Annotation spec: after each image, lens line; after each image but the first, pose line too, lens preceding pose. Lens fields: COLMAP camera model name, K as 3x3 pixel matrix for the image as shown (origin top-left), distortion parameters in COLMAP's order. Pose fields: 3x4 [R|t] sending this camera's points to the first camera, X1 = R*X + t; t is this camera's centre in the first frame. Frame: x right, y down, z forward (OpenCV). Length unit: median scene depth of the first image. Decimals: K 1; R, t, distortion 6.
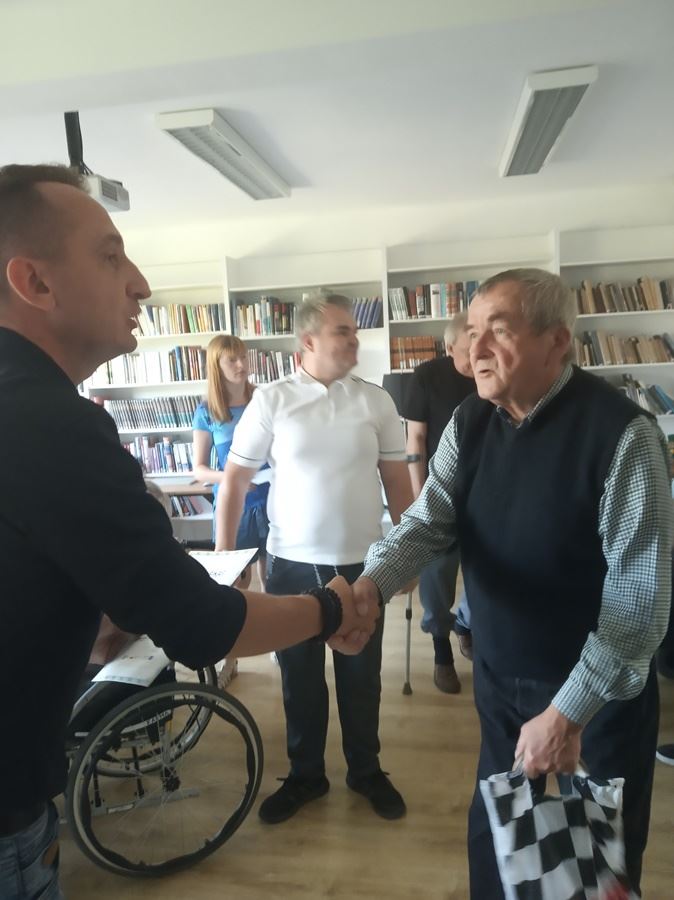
lens RADIAL K [[695.8, 0, 337.0], [0, 695.8, 450.0], [0, 0, 1]] dist [0.003552, -0.006485]
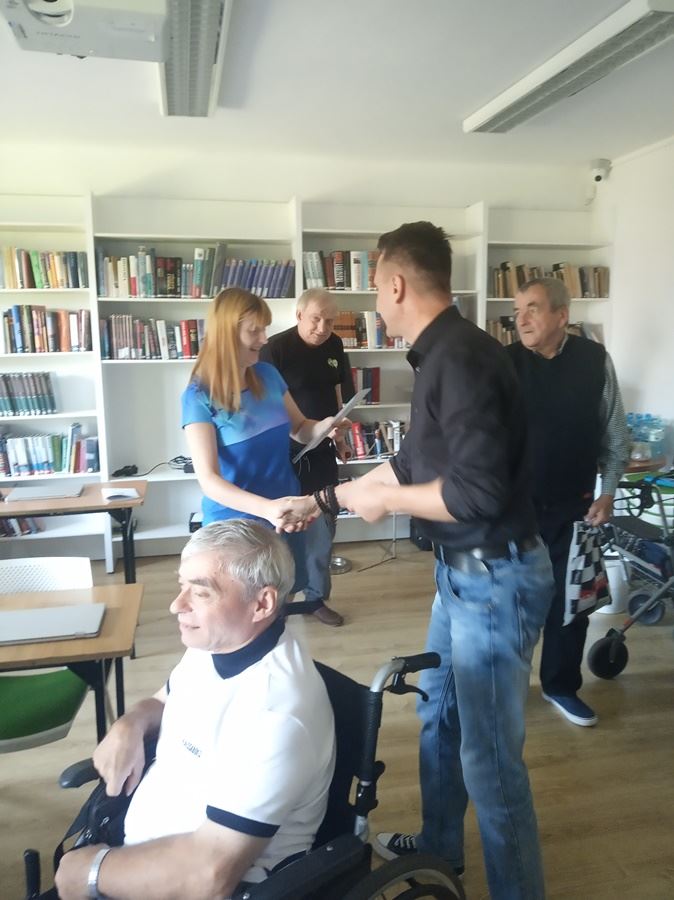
lens RADIAL K [[695.8, 0, 337.0], [0, 695.8, 450.0], [0, 0, 1]] dist [0.003552, -0.006485]
pose [[0.924528, -0.016226, 0.380768, -0.201943], [0.005896, 0.999583, 0.028279, -0.015768], [-0.381068, -0.023900, 0.924238, 0.195149]]
